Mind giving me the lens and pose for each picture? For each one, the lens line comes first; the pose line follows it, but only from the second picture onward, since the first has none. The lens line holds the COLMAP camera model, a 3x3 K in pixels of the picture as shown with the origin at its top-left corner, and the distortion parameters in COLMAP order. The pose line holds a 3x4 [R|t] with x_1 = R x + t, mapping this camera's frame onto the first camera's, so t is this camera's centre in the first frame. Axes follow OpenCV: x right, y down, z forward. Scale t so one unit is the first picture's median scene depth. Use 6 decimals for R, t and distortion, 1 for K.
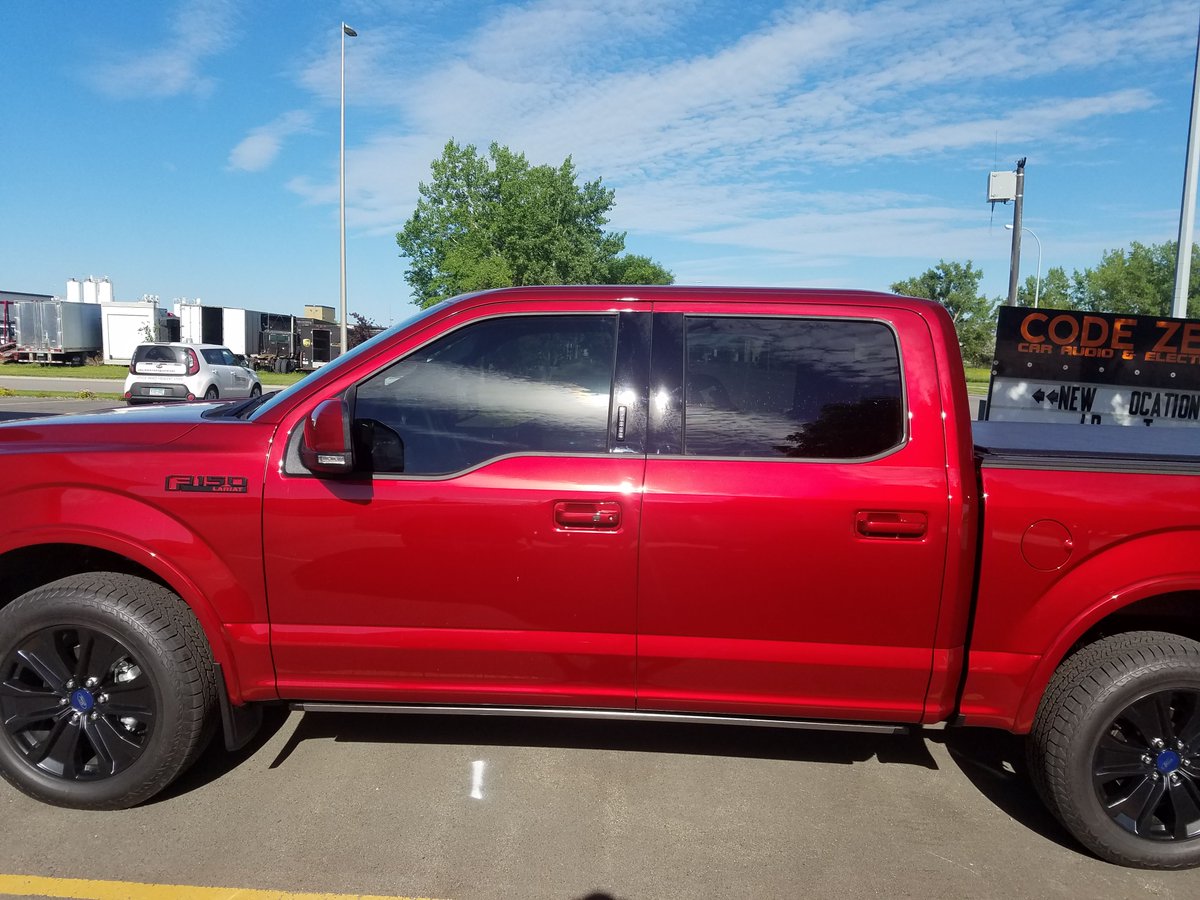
lens RADIAL K [[930.2, 0, 580.6], [0, 930.2, 467.4], [0, 0, 1]] dist [0.060782, -0.071294]
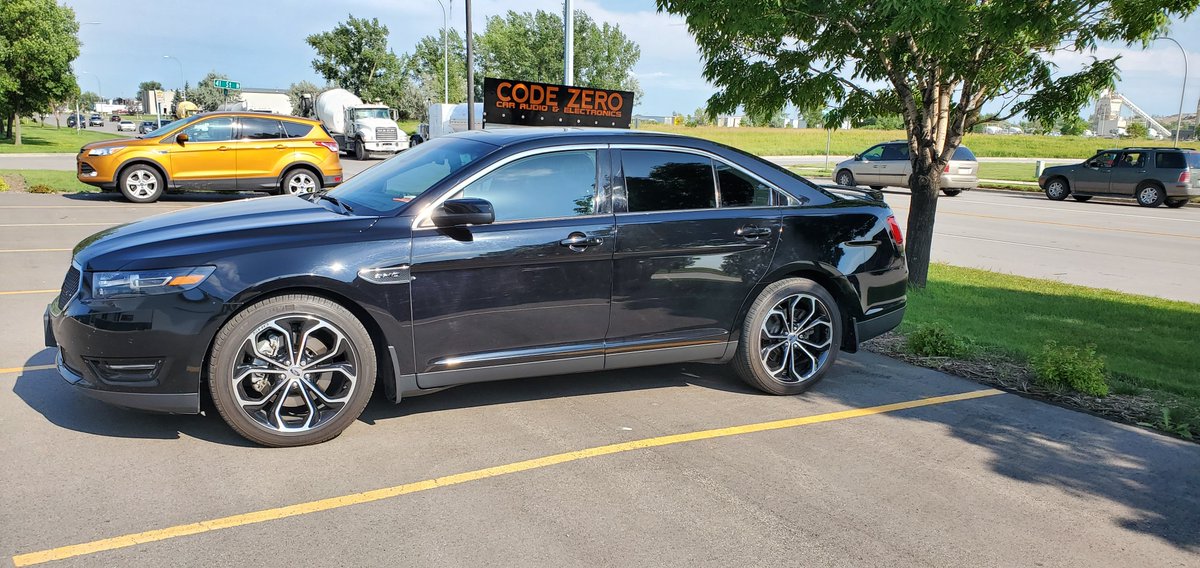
lens RADIAL K [[918.9, 0, 590.0], [0, 918.9, 295.3], [0, 0, 1]] dist [0.040477, -0.039650]
pose [[0.822824, -0.116620, 0.556202, -0.196181], [0.072054, 0.992228, 0.101449, 0.029232], [-0.563710, -0.043398, 0.824832, -0.244130]]
